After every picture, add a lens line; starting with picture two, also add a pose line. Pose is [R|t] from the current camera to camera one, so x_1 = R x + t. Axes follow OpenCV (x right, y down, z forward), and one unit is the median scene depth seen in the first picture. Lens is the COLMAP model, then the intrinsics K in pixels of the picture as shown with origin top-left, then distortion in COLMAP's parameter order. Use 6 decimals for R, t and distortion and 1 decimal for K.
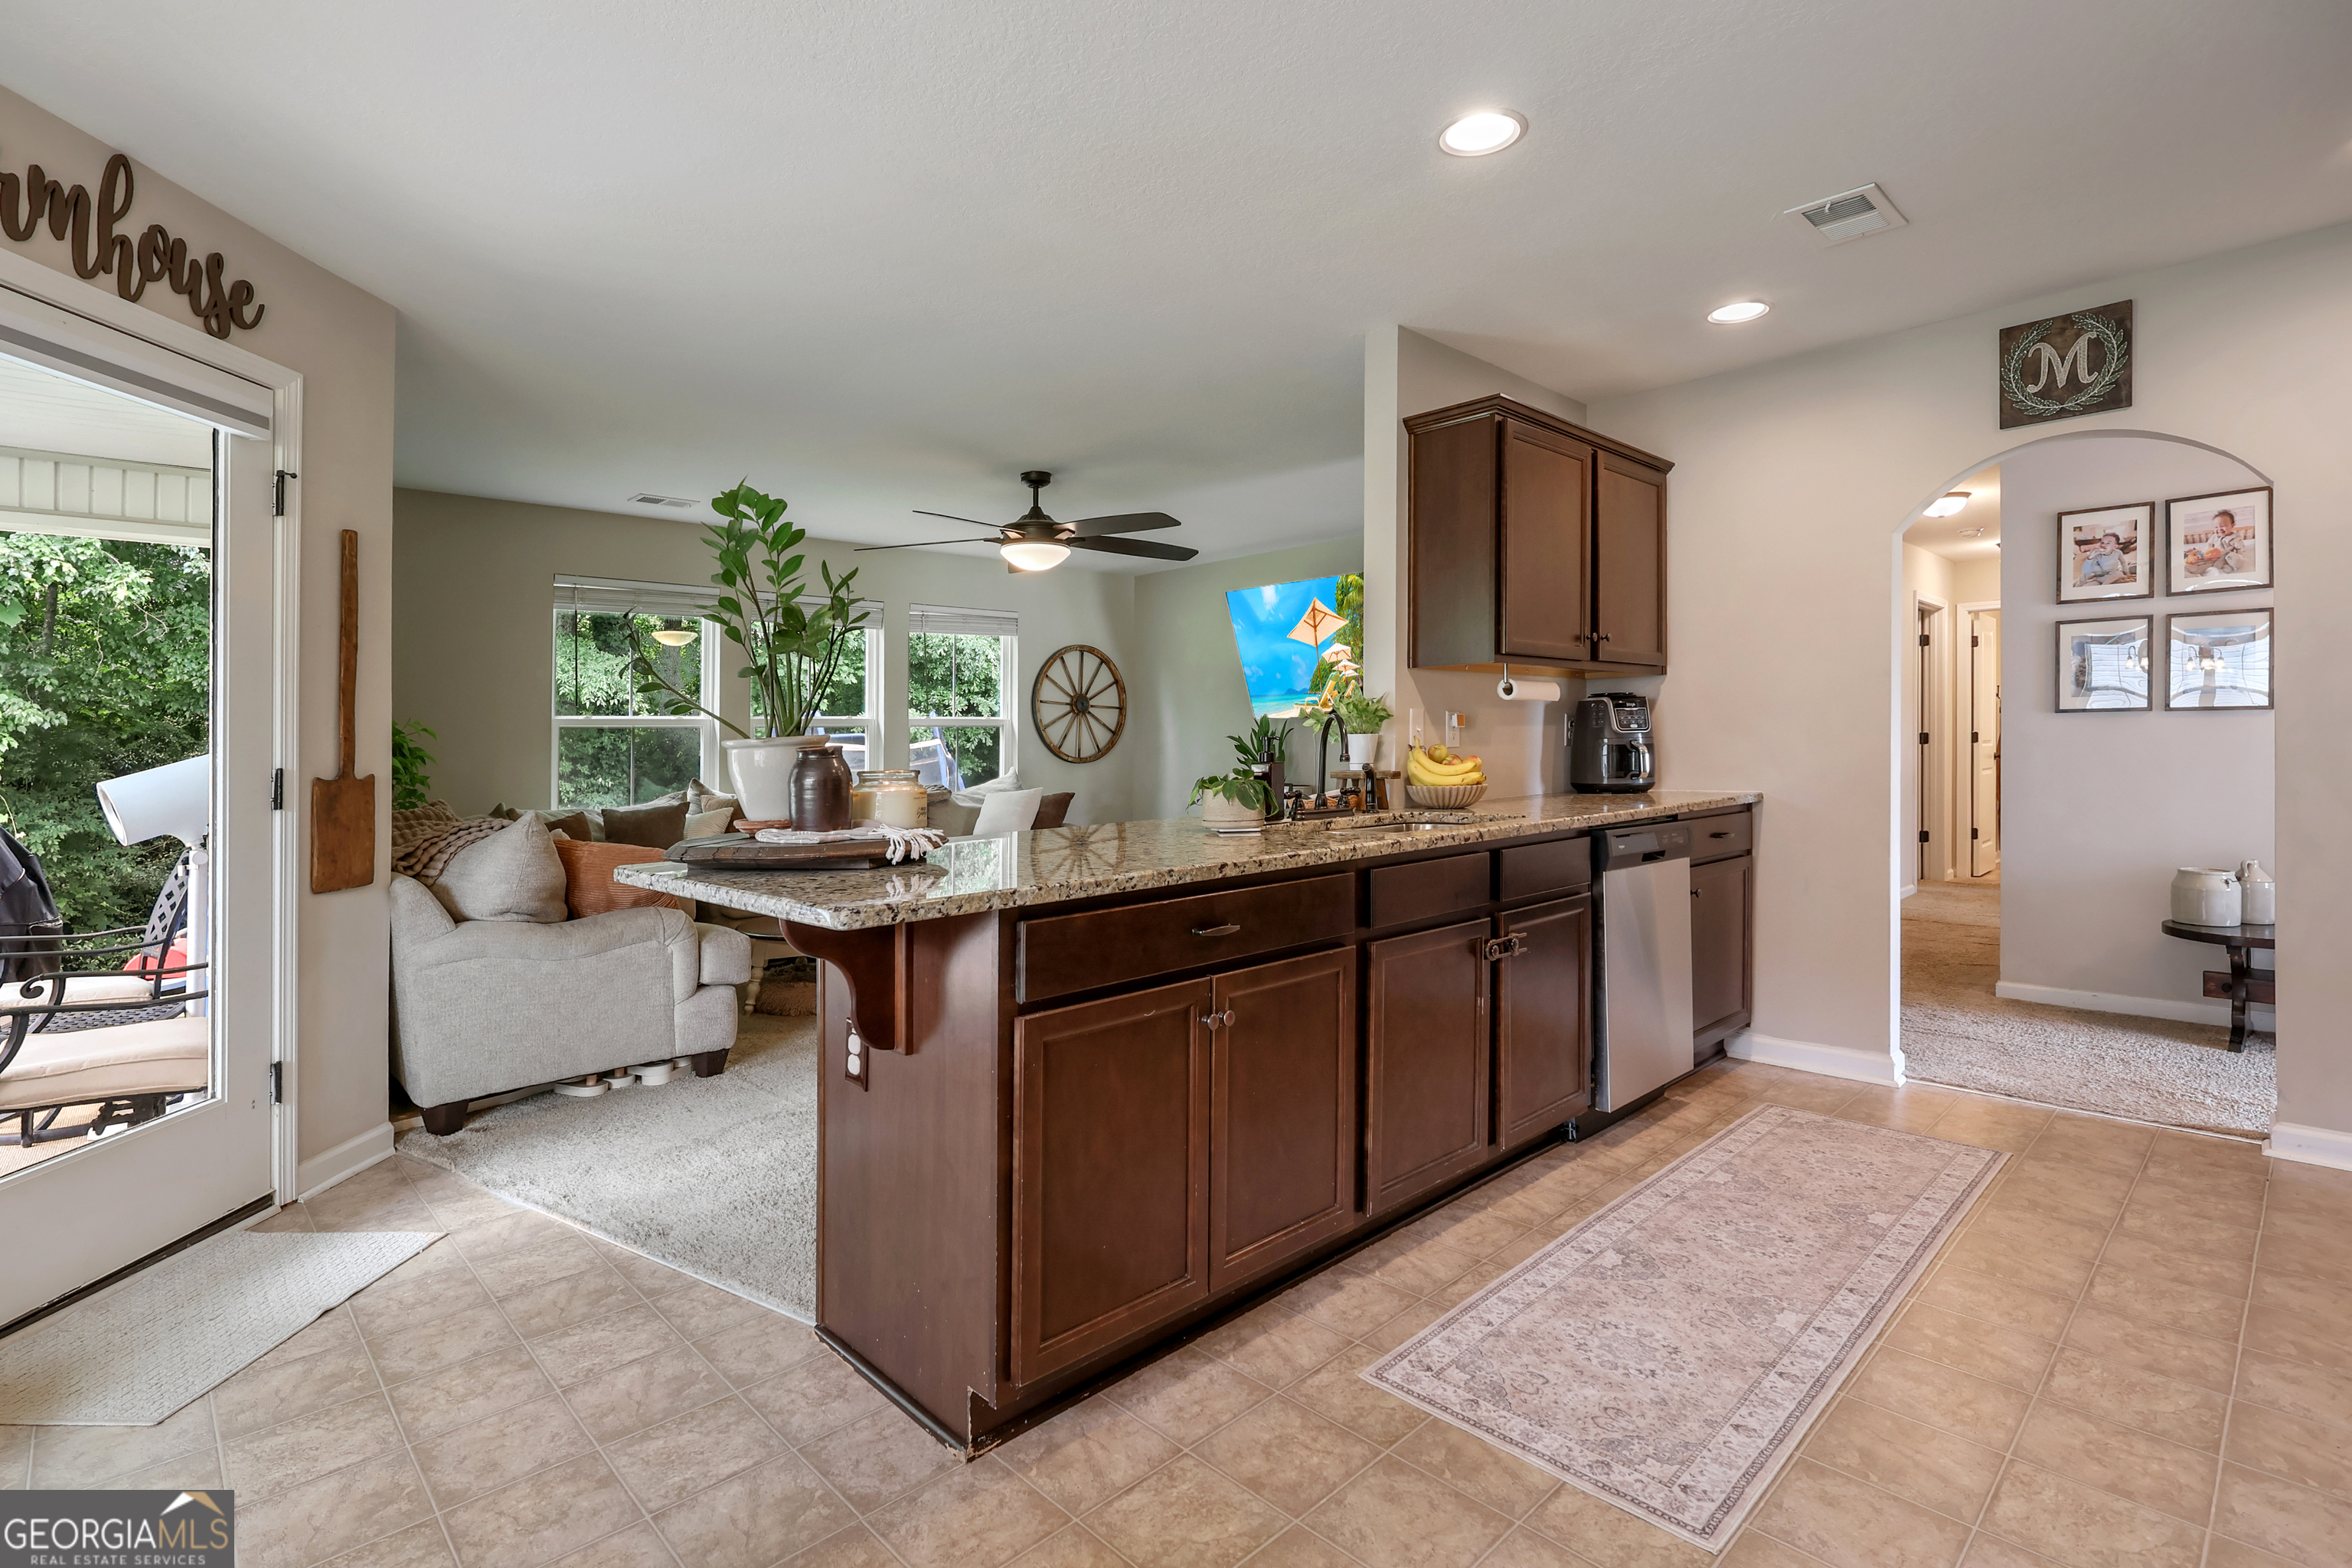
lens RADIAL K [[1104.7, 0, 1174.5], [0, 1104.7, 769.5], [0, 0, 1]] dist [-0.001622, -0.000559]
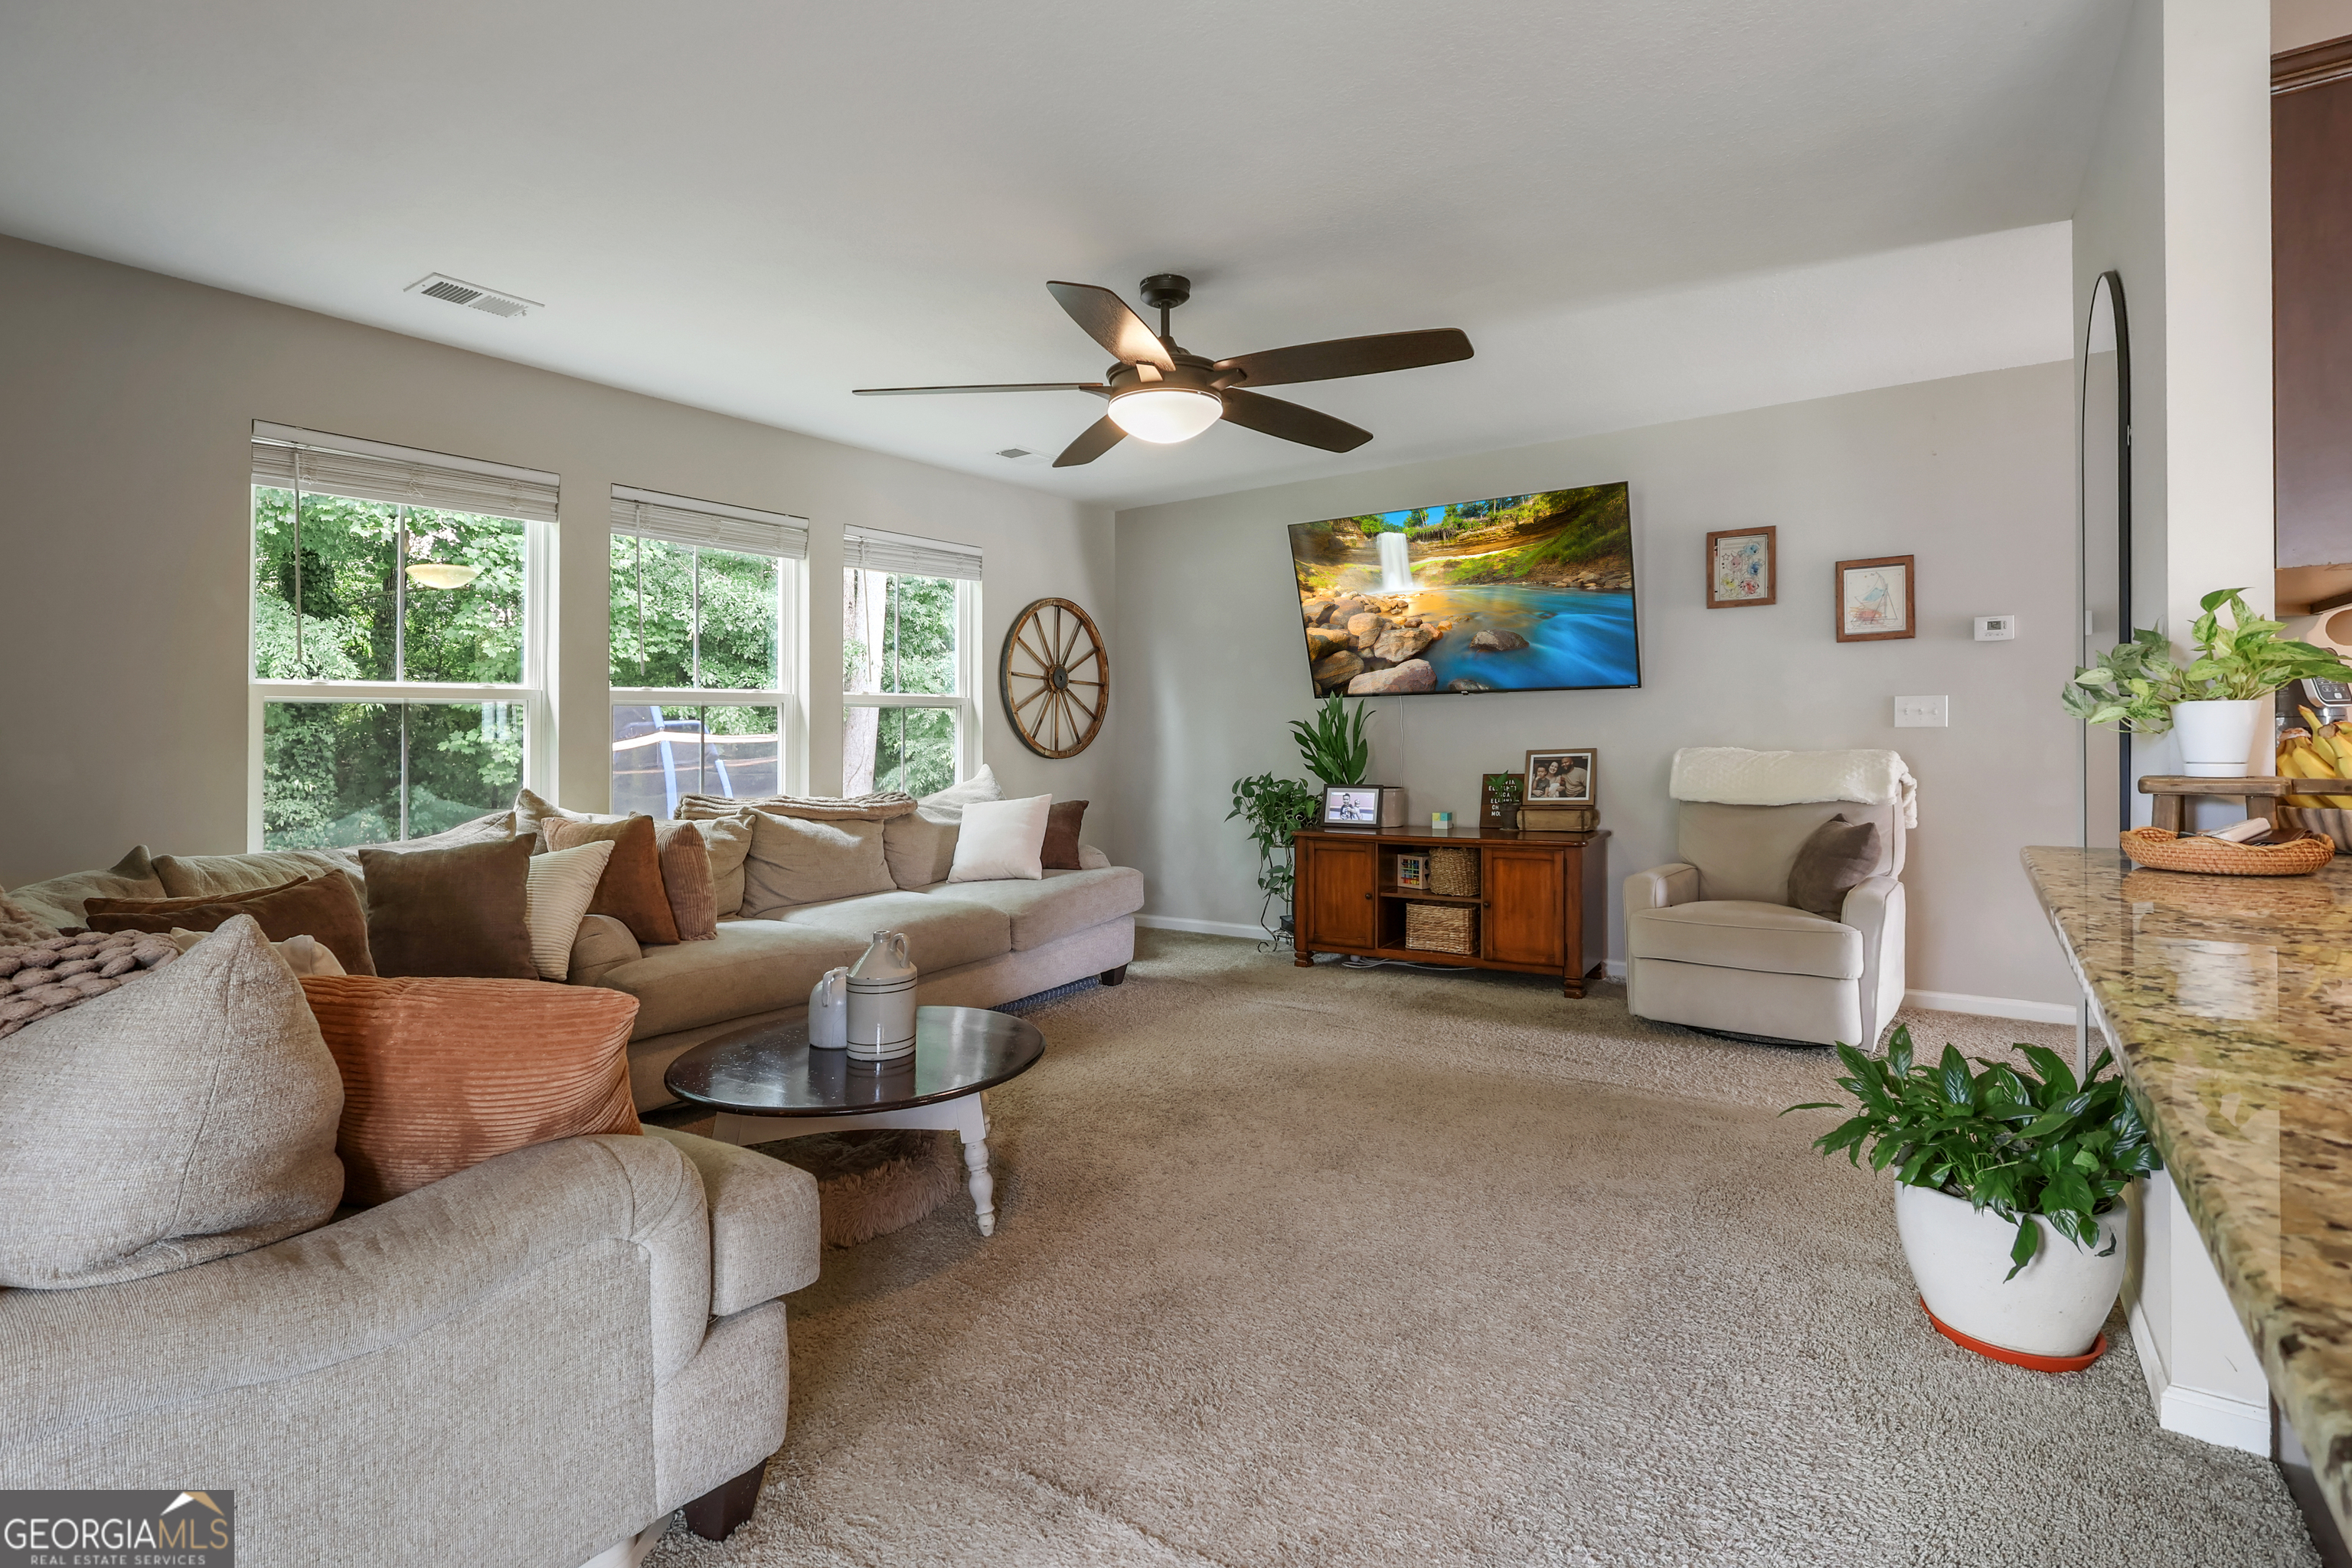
lens RADIAL K [[1087.1, 0, 1149.0], [0, 1087.1, 754.1], [0, 0, 1]] dist [0.001056, 0.000248]
pose [[0.980645, -0.004040, 0.195753, -0.184356], [0.005562, 0.999958, -0.007225, -0.003311], [-0.195716, 0.008174, 0.980627, 0.305497]]
